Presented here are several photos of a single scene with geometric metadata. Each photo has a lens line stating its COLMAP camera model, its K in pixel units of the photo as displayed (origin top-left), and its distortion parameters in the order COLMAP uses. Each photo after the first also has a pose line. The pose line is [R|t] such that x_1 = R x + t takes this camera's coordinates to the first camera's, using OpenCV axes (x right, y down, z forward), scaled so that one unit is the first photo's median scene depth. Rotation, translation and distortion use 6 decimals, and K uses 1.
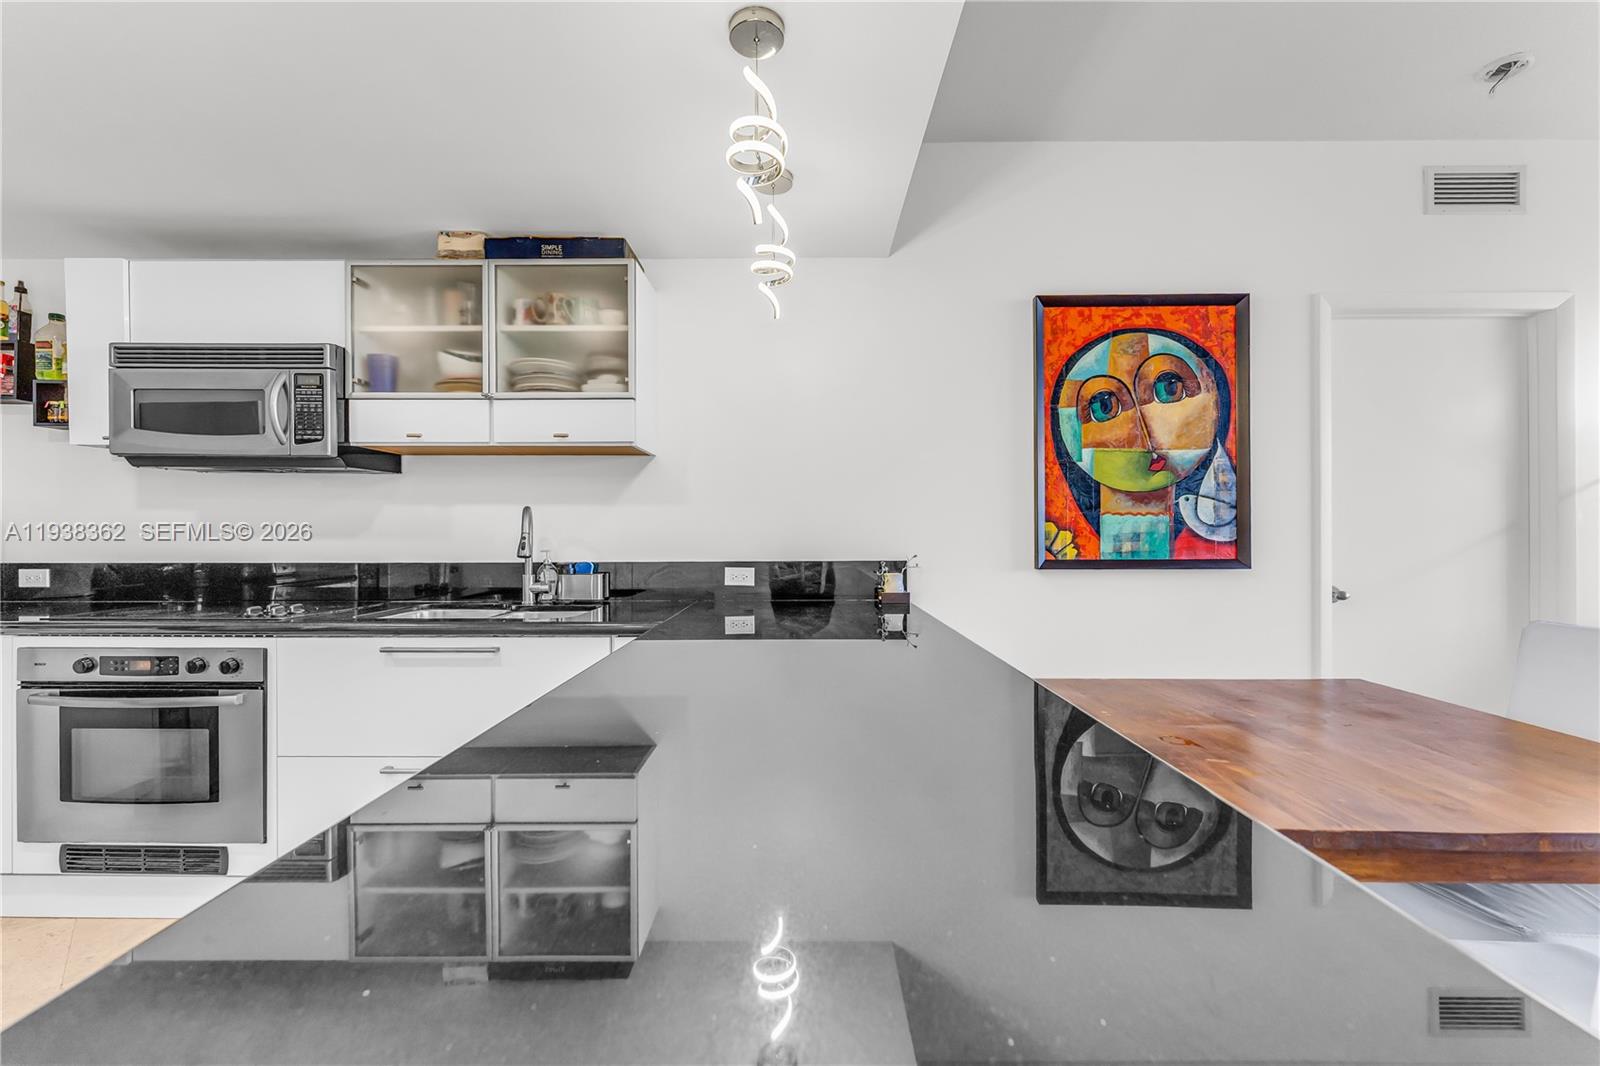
lens RADIAL K [[667.9, 0, 828.7], [0, 667.9, 533.2], [0, 0, 1]] dist [0.002189, -0.000366]
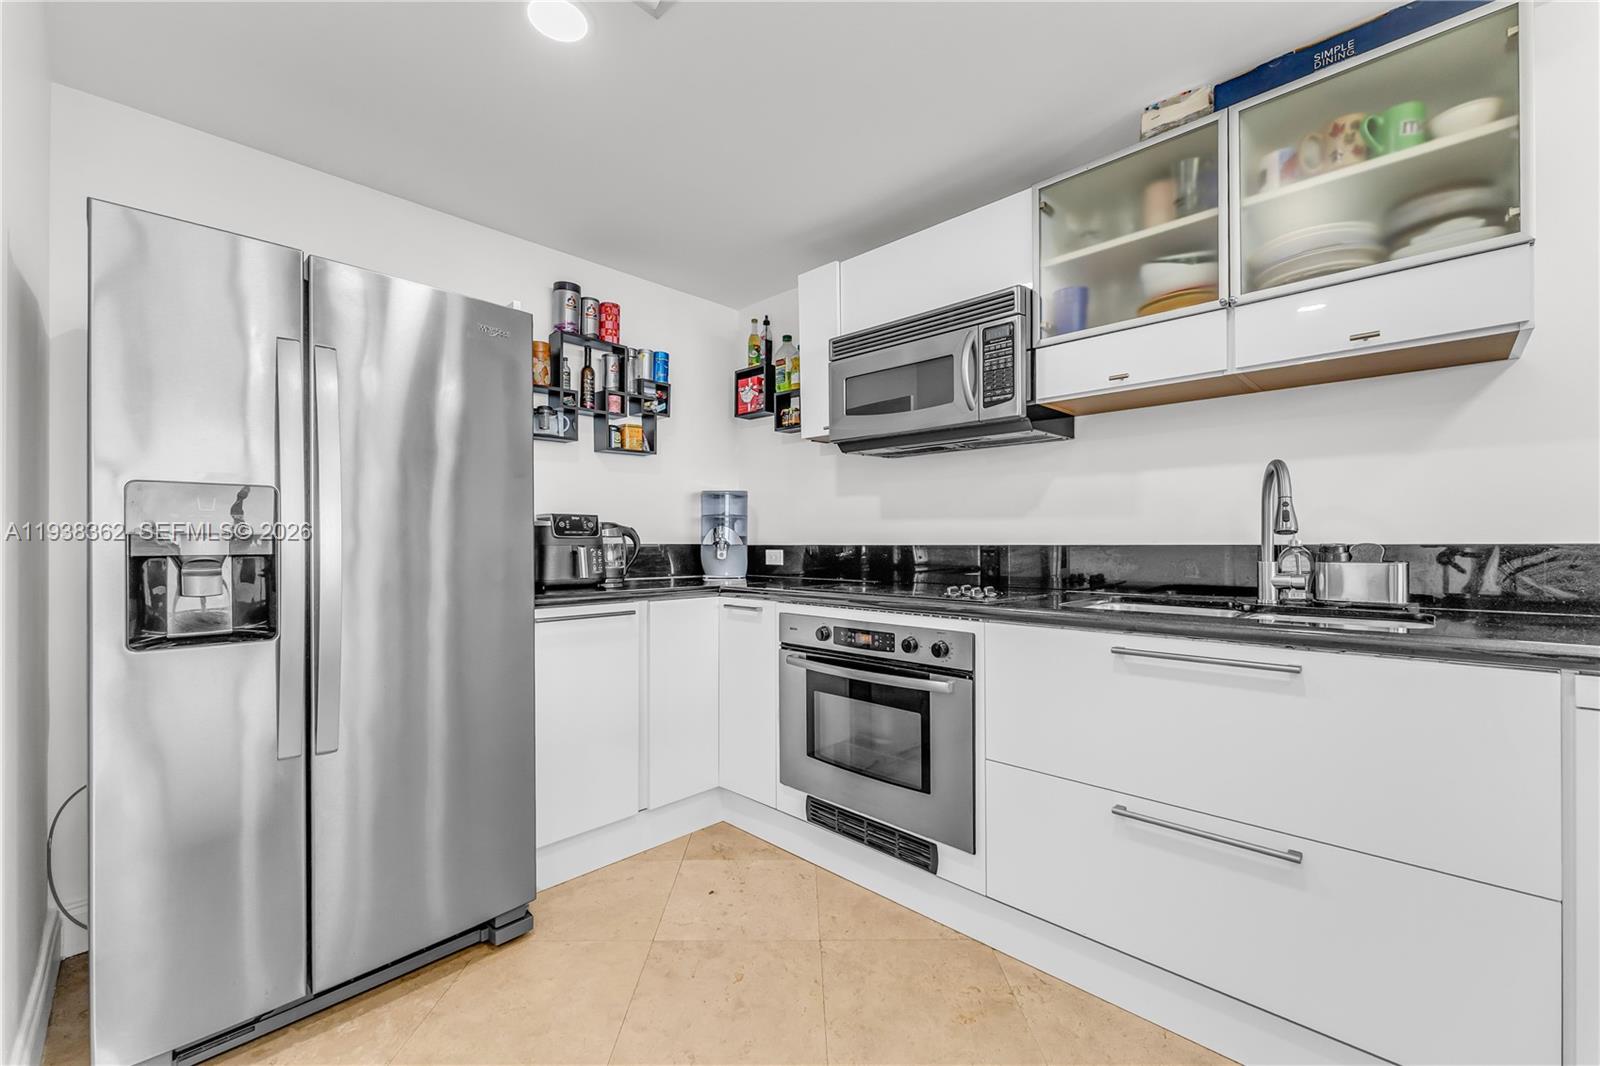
lens RADIAL K [[645.2, 0, 793.6], [0, 645.2, 540.8], [0, 0, 1]] dist [-0.000711, -0.000610]
pose [[0.715717, -0.006270, -0.698362, -0.365287], [0.002987, 0.999978, -0.005917, 0.047618], [0.698384, 0.002149, 0.715720, 0.197070]]
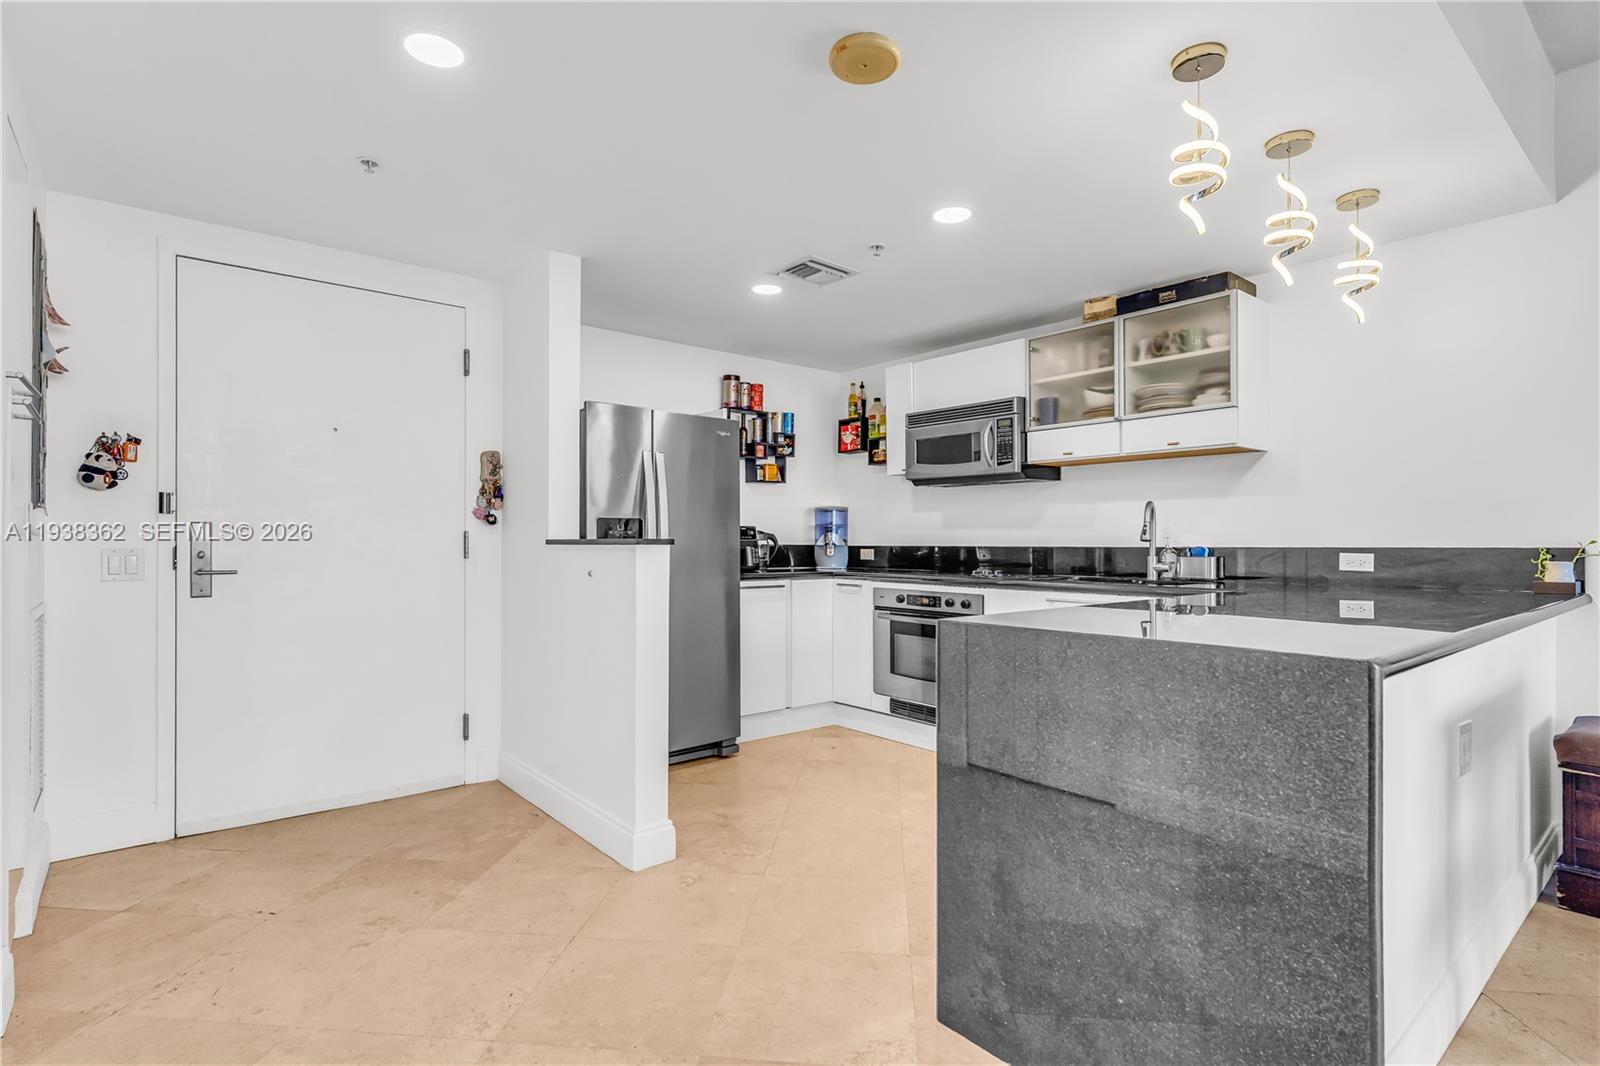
lens RADIAL K [[896.1, 0, 705.0], [0, 896.1, 540.7], [0, 0, 1]] dist [-0.003244, -0.001130]
pose [[0.574180, -0.001765, -0.818727, 0.473731], [-0.001203, 0.999995, -0.003000, 0.042854], [0.818728, 0.002707, 0.574175, -0.691212]]
